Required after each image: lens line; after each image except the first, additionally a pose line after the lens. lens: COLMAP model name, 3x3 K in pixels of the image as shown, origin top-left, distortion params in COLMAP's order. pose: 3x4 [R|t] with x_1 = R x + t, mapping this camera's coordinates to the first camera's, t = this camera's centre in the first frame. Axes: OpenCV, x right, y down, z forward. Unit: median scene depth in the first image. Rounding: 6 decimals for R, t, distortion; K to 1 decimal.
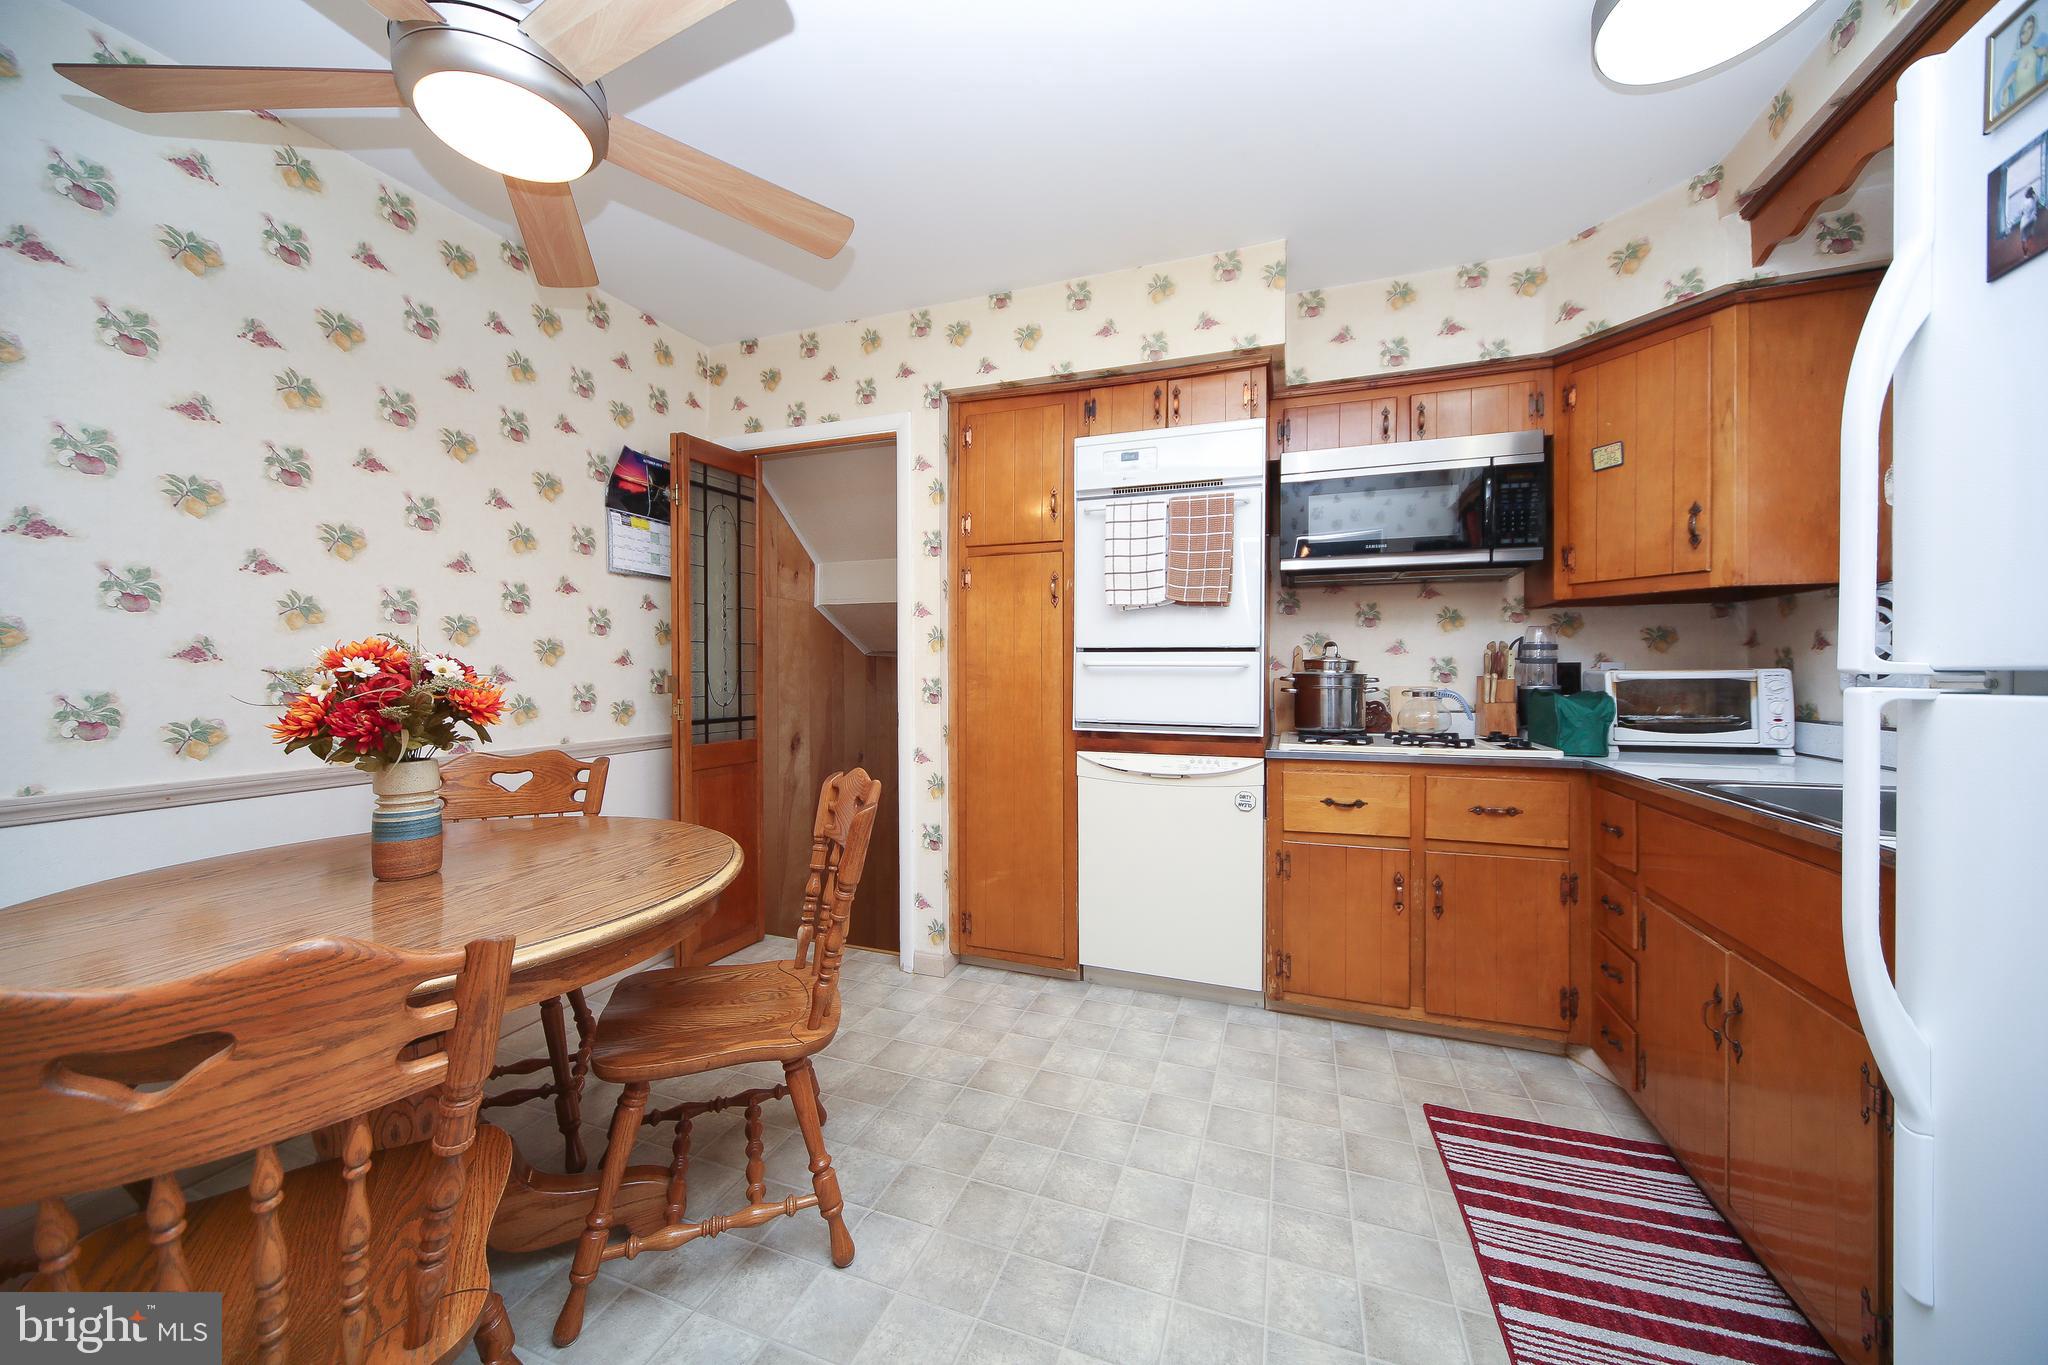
lens RADIAL K [[739.5, 0, 1020.3], [0, 739.5, 677.6], [0, 0, 1]] dist [-0.000077, 0.000102]
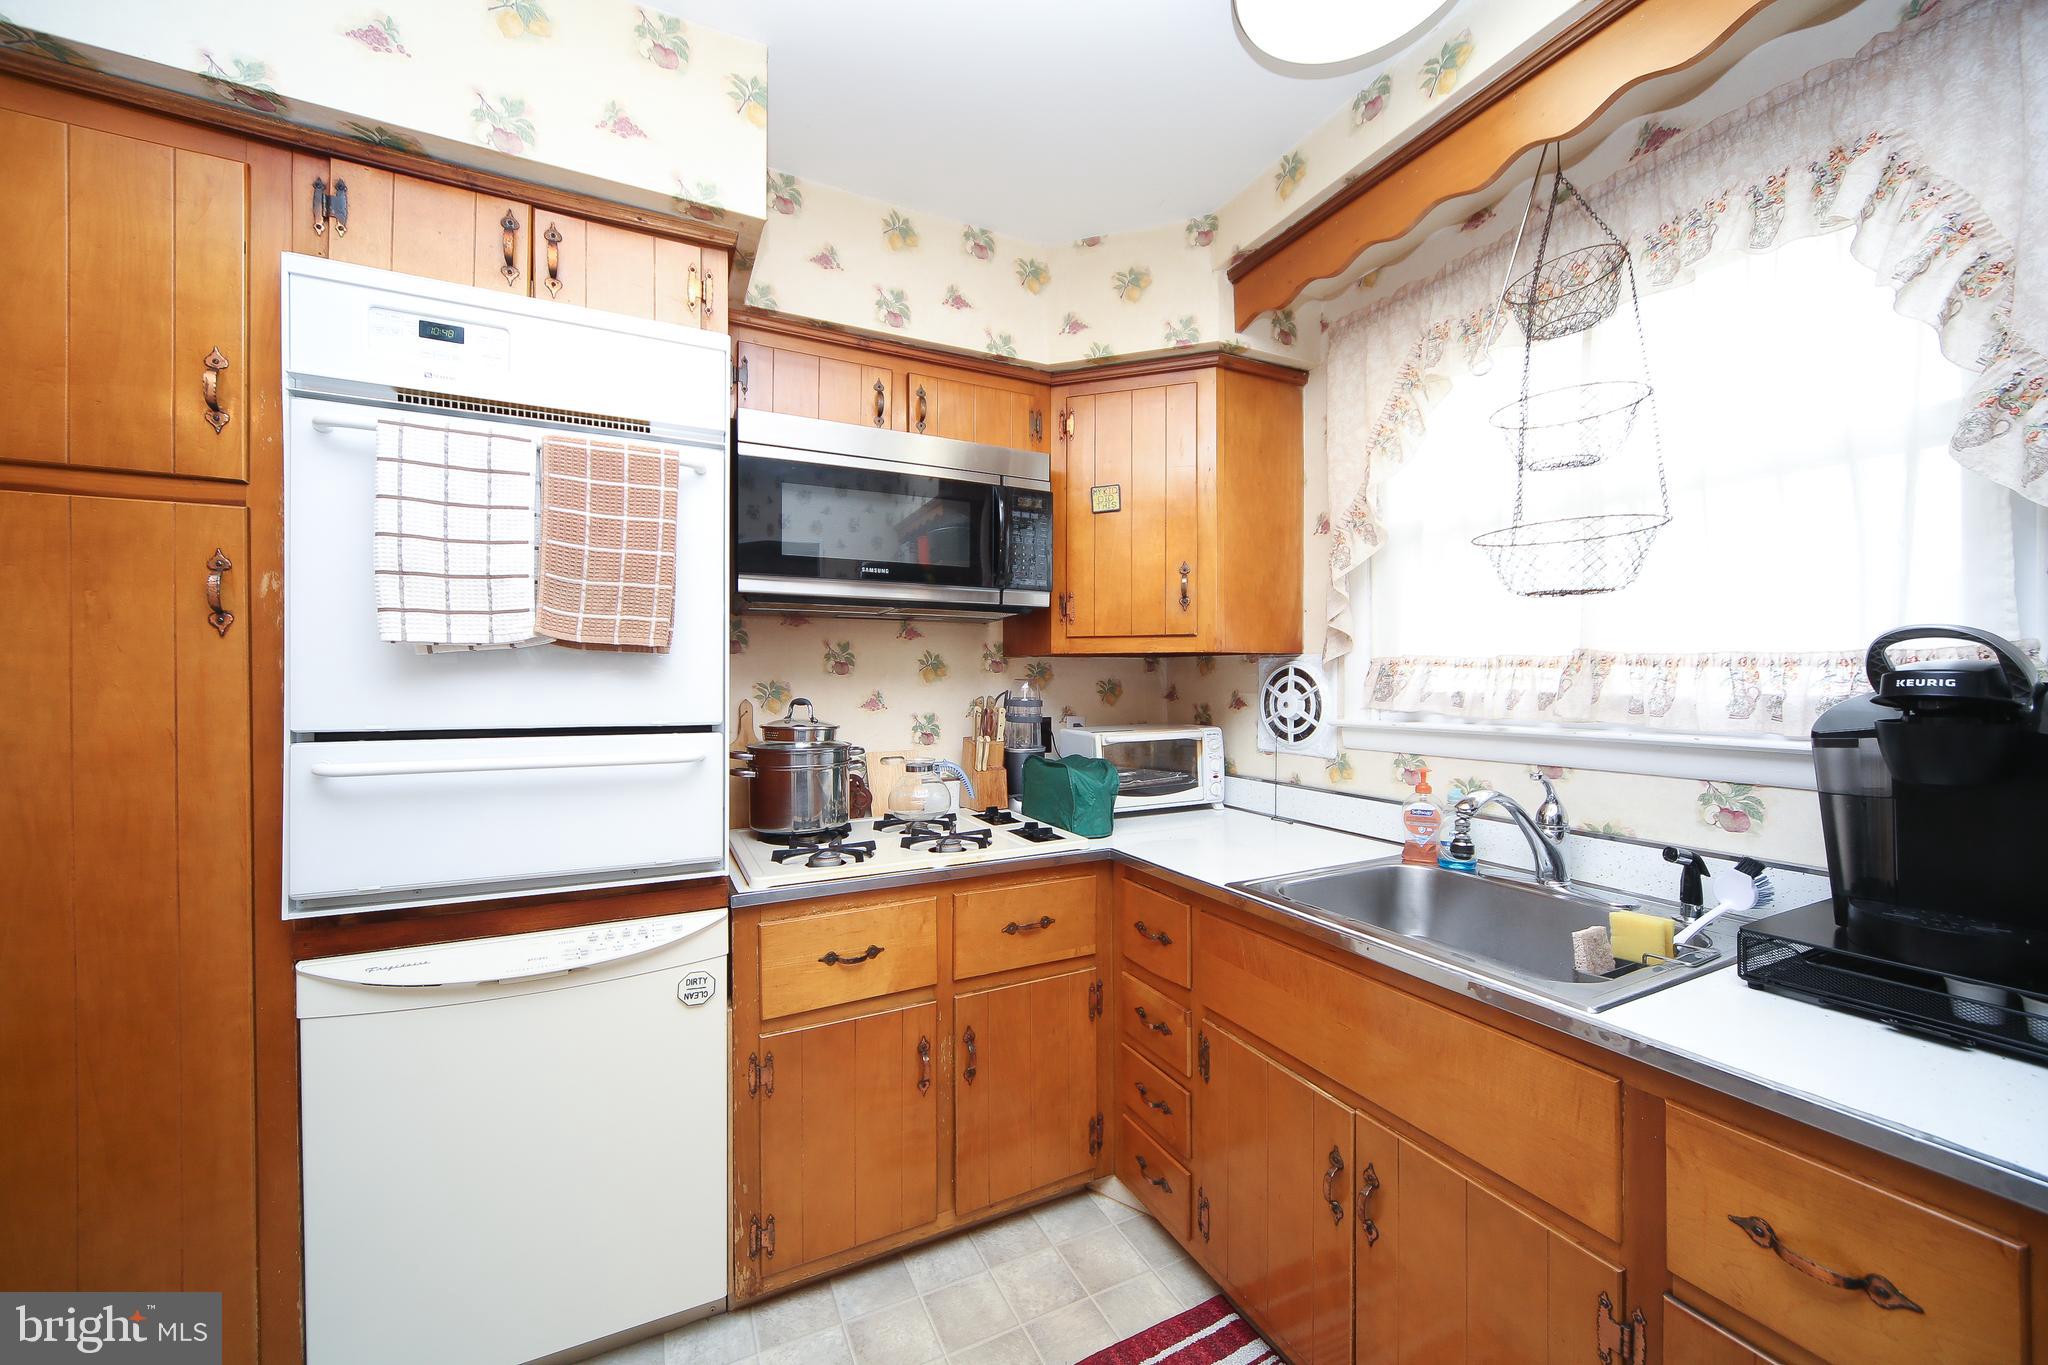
lens RADIAL K [[768.4, 0, 1040.1], [0, 768.4, 682.2], [0, 0, 1]] dist [-0.005049, 0.000323]
pose [[0.674289, -0.007434, 0.738431, 0.043898], [0.007632, 0.999966, 0.003098, -0.073778], [-0.738429, 0.003547, 0.674322, 0.399274]]
